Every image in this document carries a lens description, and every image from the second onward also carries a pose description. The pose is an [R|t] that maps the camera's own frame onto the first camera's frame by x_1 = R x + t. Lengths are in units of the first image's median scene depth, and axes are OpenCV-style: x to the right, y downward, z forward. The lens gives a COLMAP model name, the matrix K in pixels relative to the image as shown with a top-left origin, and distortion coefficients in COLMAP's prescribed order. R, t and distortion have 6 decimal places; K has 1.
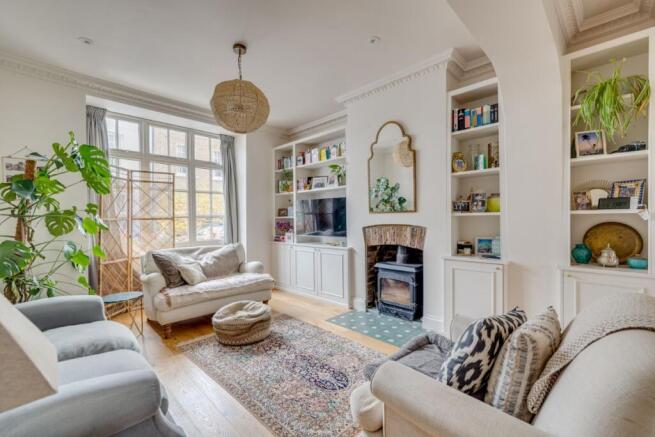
lens RADIAL K [[282.8, 0, 327.5], [0, 282.8, 224.7], [0, 0, 1]] dist [0.001627, 0.000028]
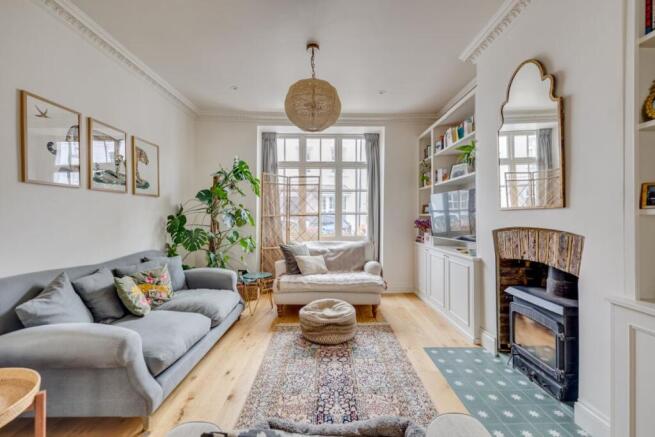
lens RADIAL K [[279.3, 0, 327.5], [0, 279.3, 218.5], [0, 0, 1]] dist [-0.000037, -0.000235]
pose [[0.713053, 0.016118, -0.700925, 0.329088], [-0.023040, 0.999734, -0.000449, -0.010773], [0.700731, 0.016470, 0.713235, 0.254571]]
